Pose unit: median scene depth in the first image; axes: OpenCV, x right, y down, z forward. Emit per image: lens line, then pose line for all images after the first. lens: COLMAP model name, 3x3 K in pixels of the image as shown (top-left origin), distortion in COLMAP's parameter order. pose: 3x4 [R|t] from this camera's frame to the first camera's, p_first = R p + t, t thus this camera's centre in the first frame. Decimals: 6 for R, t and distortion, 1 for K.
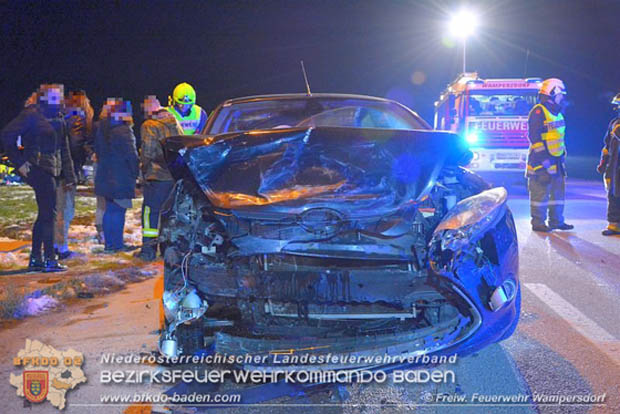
lens RADIAL K [[579.4, 0, 311.4], [0, 579.4, 208.0], [0, 0, 1]] dist [-0.049852, 0.000000]
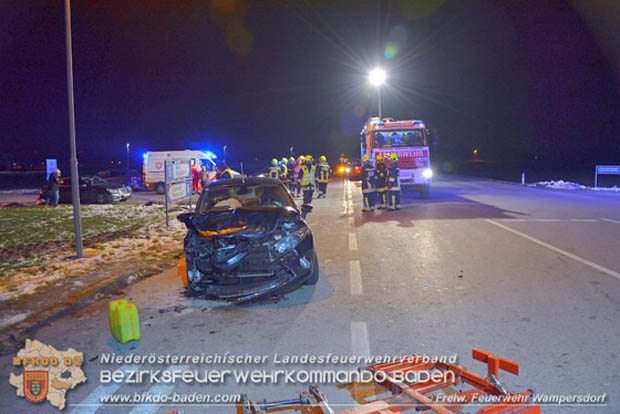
lens RADIAL K [[479.0, 0, 307.2], [0, 479.0, 204.8], [0, 0, 1]] dist [-0.130554, 0.016228]
pose [[0.998099, -0.044346, 0.042798, 0.040529], [0.044337, 0.999016, 0.001157, -0.023803], [-0.042807, 0.000743, 0.999083, -0.214723]]
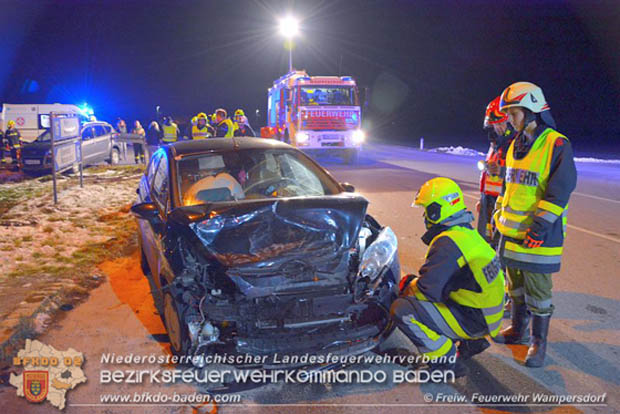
lens RADIAL K [[479.0, 0, 315.1], [0, 479.0, 211.5], [0, 0, 1]] dist [-0.130554, 0.016228]
pose [[0.946252, -0.066327, 0.316556, -0.047662], [0.033879, 0.993689, 0.106935, -0.038713], [-0.321651, -0.090463, 0.942527, -0.028783]]
